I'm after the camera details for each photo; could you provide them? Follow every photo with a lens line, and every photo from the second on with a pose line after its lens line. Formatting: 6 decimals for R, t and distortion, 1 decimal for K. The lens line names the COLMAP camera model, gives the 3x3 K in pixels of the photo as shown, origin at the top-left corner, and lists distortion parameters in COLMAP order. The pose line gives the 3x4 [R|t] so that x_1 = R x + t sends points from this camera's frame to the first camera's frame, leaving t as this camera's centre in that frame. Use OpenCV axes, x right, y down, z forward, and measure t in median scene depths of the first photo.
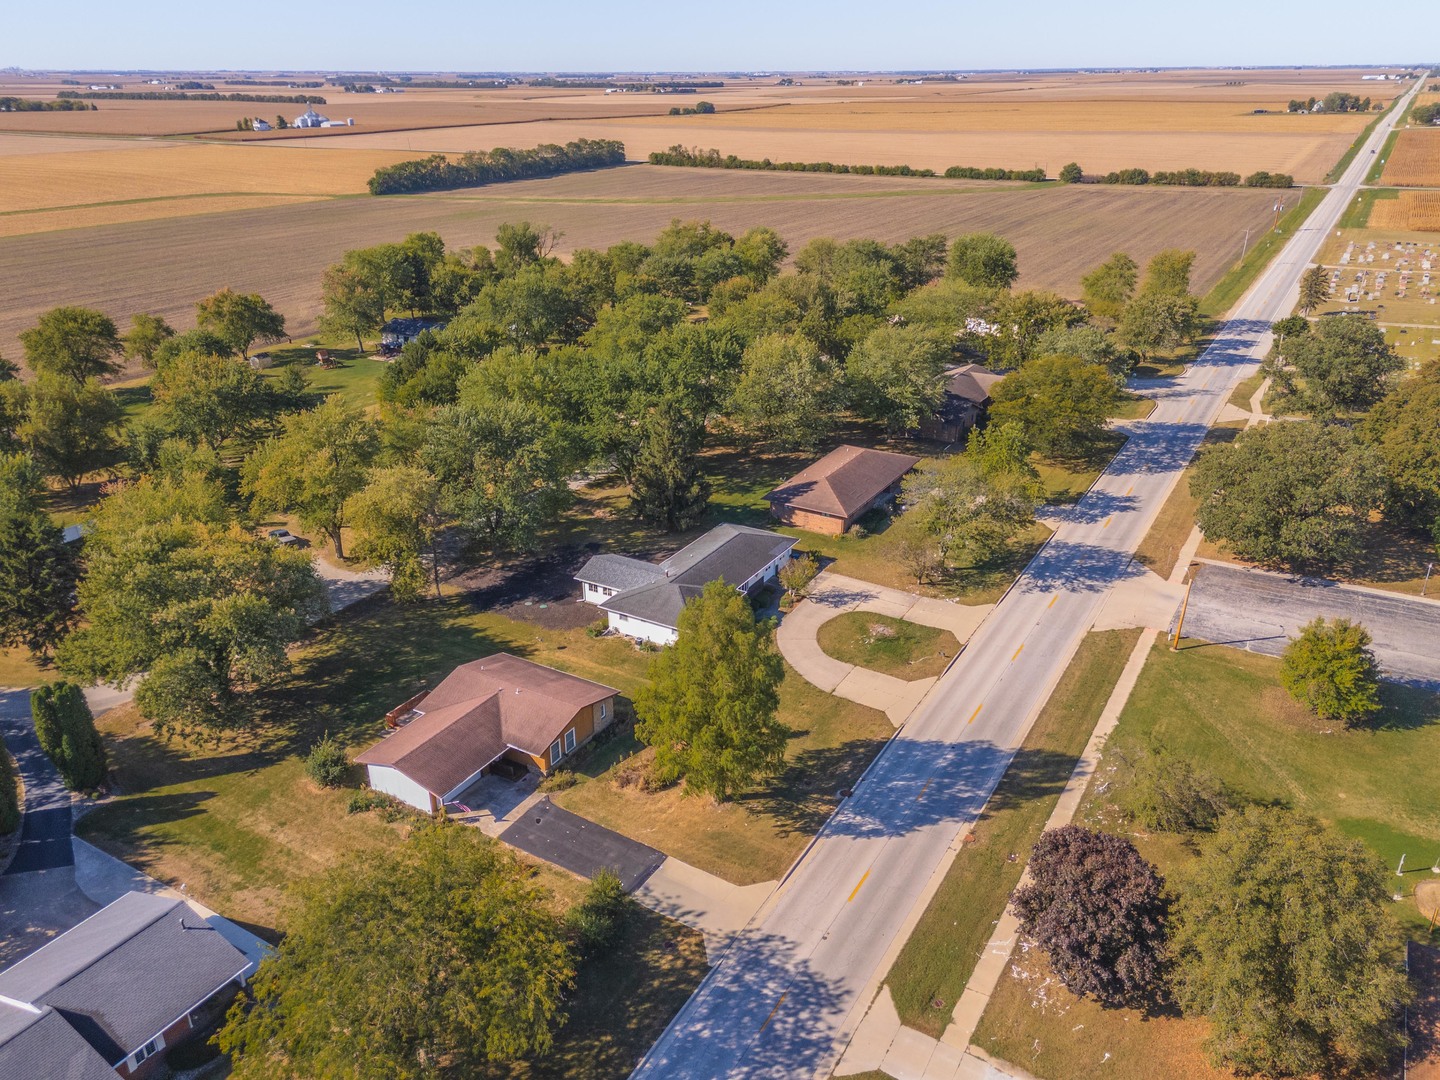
lens RADIAL K [[1054.9, 0, 720.0], [0, 1054.9, 540.0], [0, 0, 1]] dist [0.068475, -0.057997]
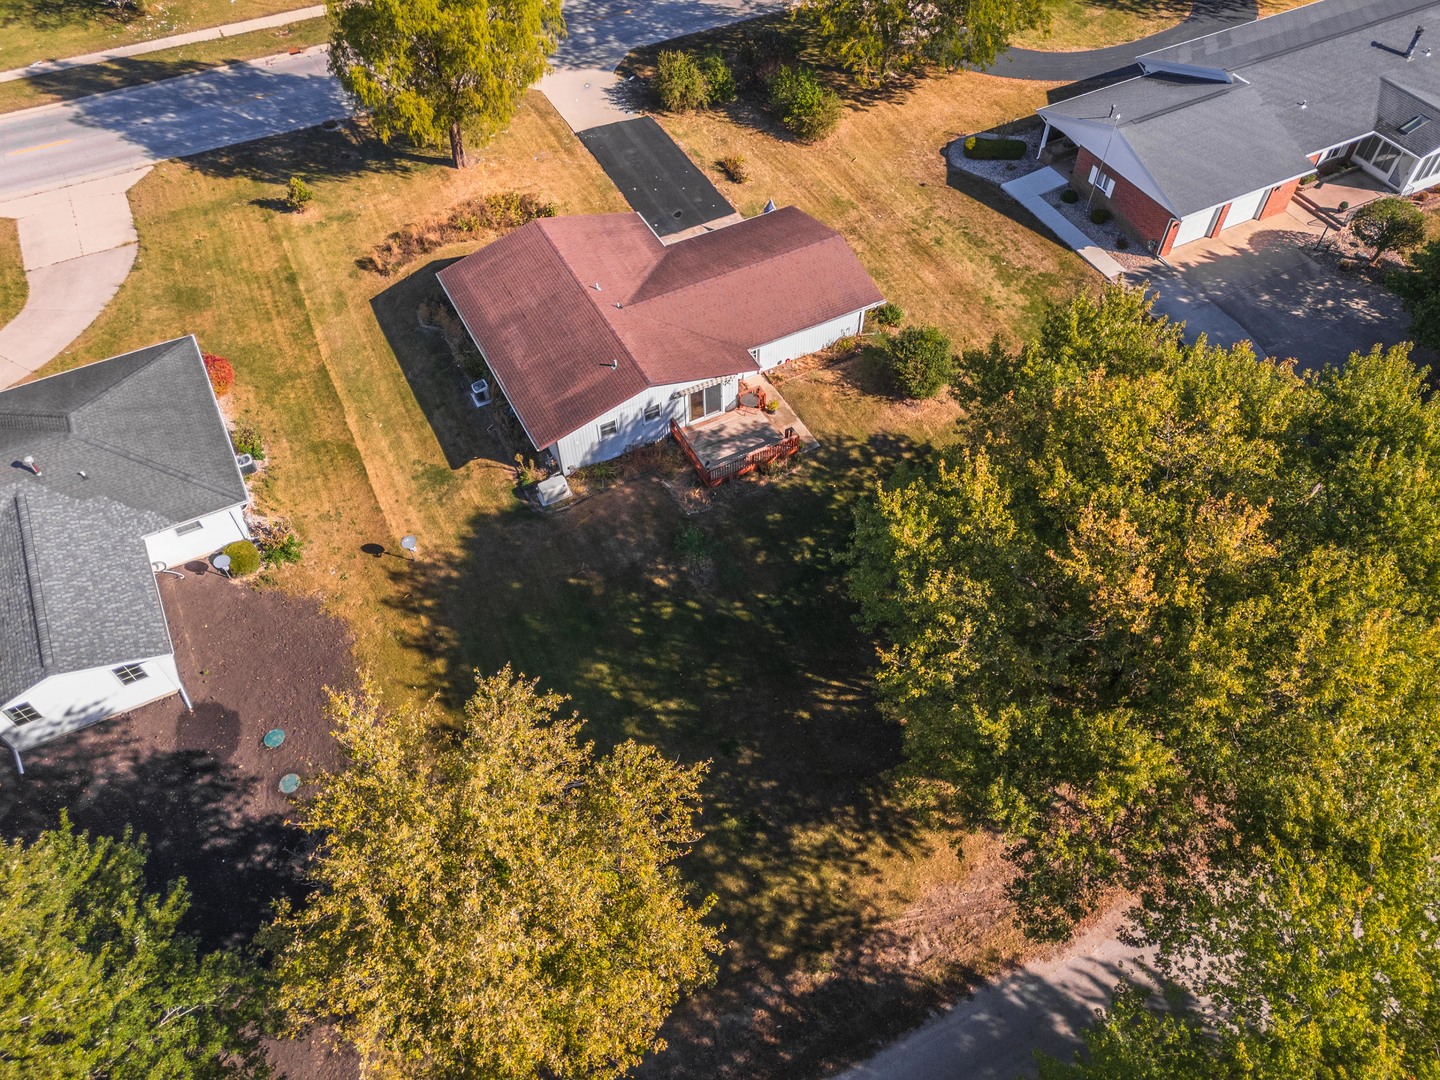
lens RADIAL K [[1054.9, 0, 720.0], [0, 1054.9, 540.0], [0, 0, 1]] dist [0.068475, -0.057997]
pose [[-0.866308, -0.394787, 0.306029, -0.502403], [0.193345, 0.299881, 0.934178, -0.349332], [-0.460574, 0.868455, -0.183459, 1.318214]]
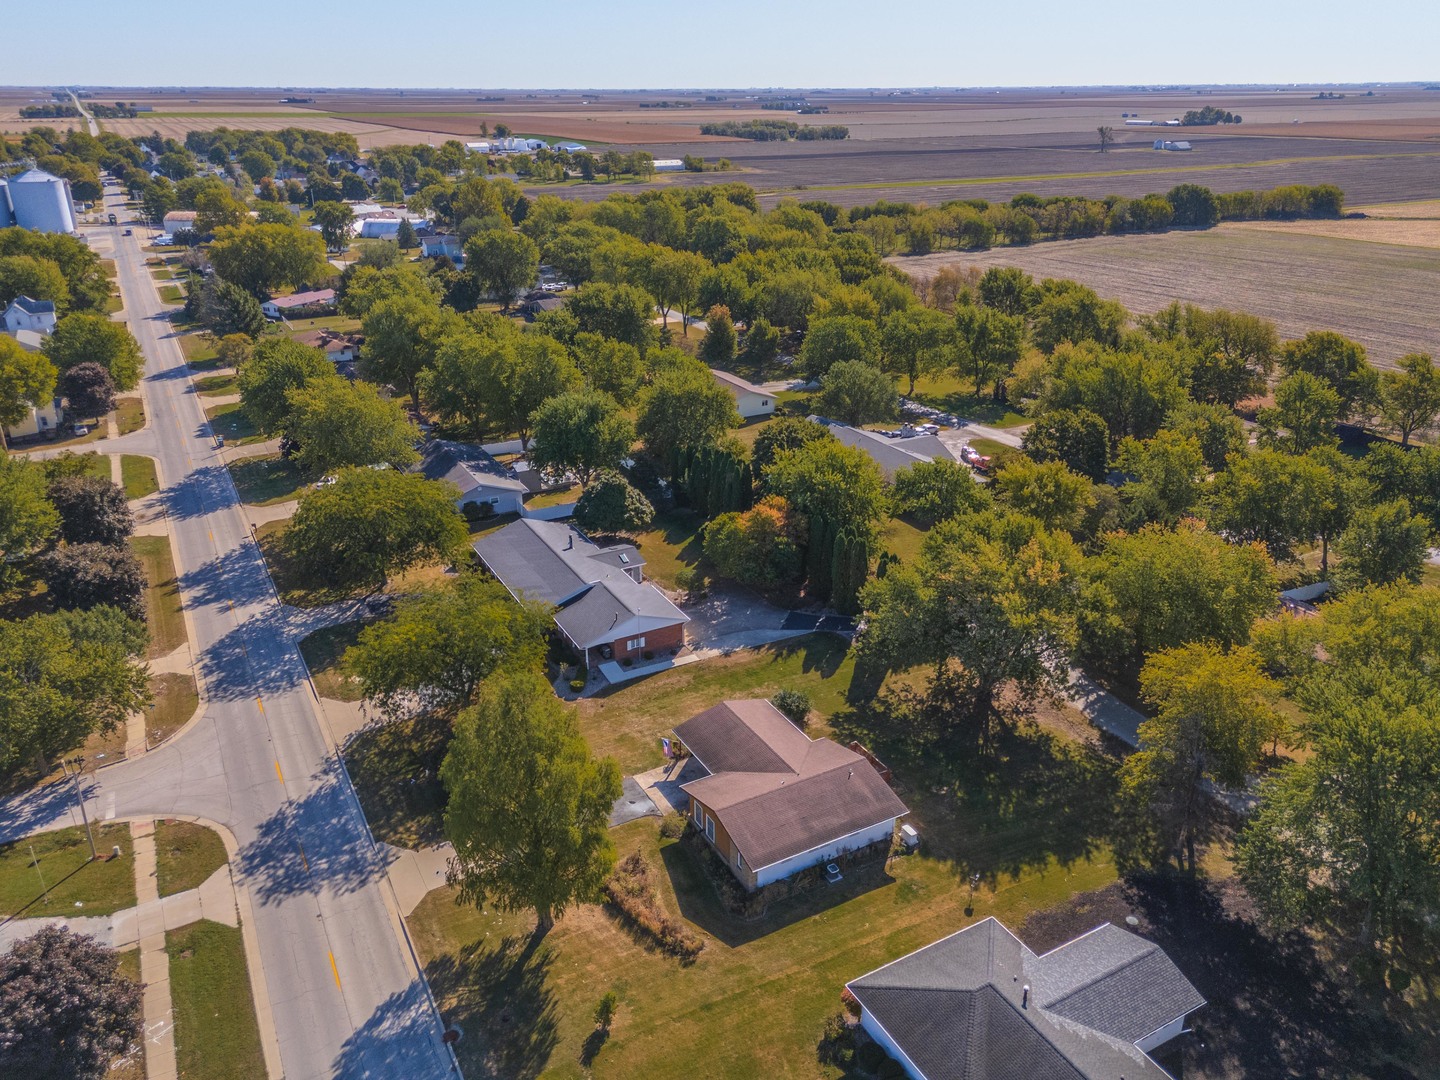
lens RADIAL K [[1054.9, 0, 720.0], [0, 1054.9, 540.0], [0, 0, 1]] dist [0.068475, -0.057997]
pose [[-0.497739, 0.343604, -0.796362, 0.530190], [-0.353848, 0.757844, 0.548146, -0.535198], [0.791863, 0.554625, -0.255625, 1.194635]]
